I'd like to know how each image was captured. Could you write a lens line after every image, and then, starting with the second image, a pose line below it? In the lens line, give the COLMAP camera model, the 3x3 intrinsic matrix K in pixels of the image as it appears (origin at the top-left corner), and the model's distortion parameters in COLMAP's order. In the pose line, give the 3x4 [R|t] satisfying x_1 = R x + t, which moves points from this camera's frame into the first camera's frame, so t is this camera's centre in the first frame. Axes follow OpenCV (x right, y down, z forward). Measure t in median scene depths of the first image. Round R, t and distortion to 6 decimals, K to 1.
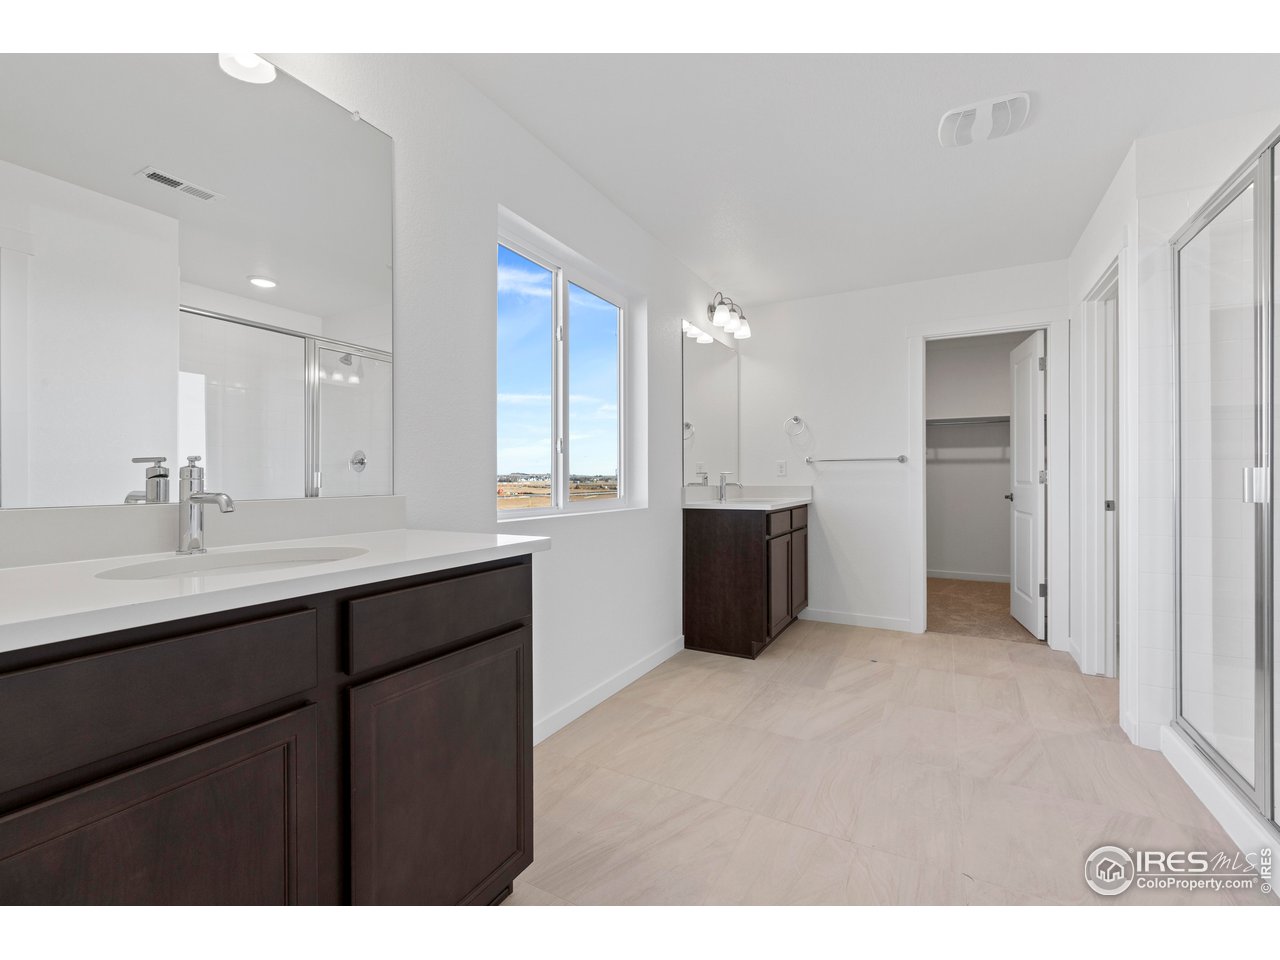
lens RADIAL K [[557.1, 0, 640.0], [0, 557.1, 480.0], [0, 0, 1]] dist [0.000016, -0.000248]
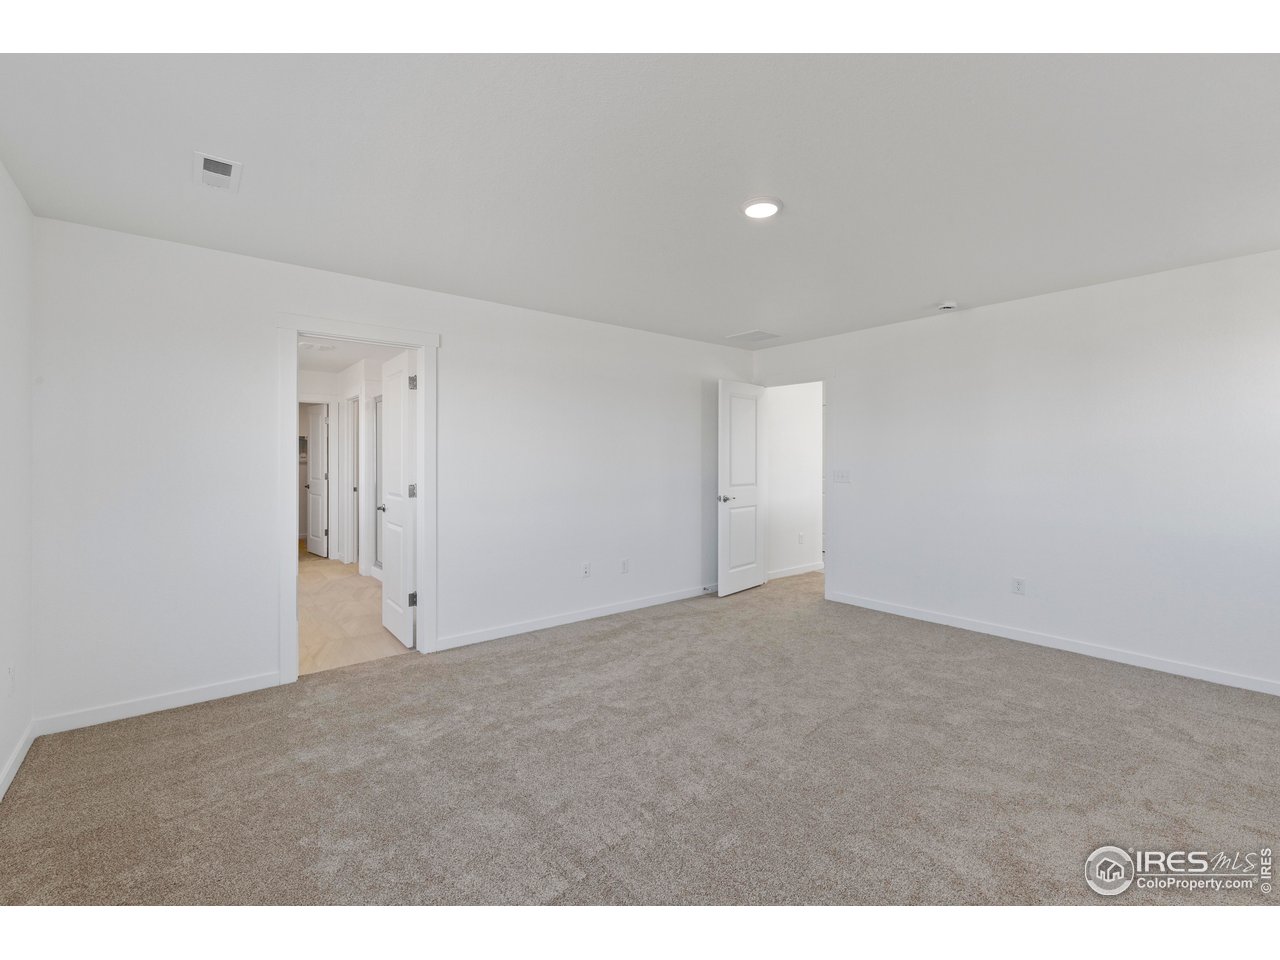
lens RADIAL K [[557.1, 0, 640.0], [0, 557.1, 480.0], [0, 0, 1]] dist [0.000016, -0.000248]
pose [[0.380627, -0.006226, 0.924708, -0.786132], [-0.007720, 0.999921, 0.009910, -0.022954], [-0.924697, -0.010911, 0.380548, -0.904460]]
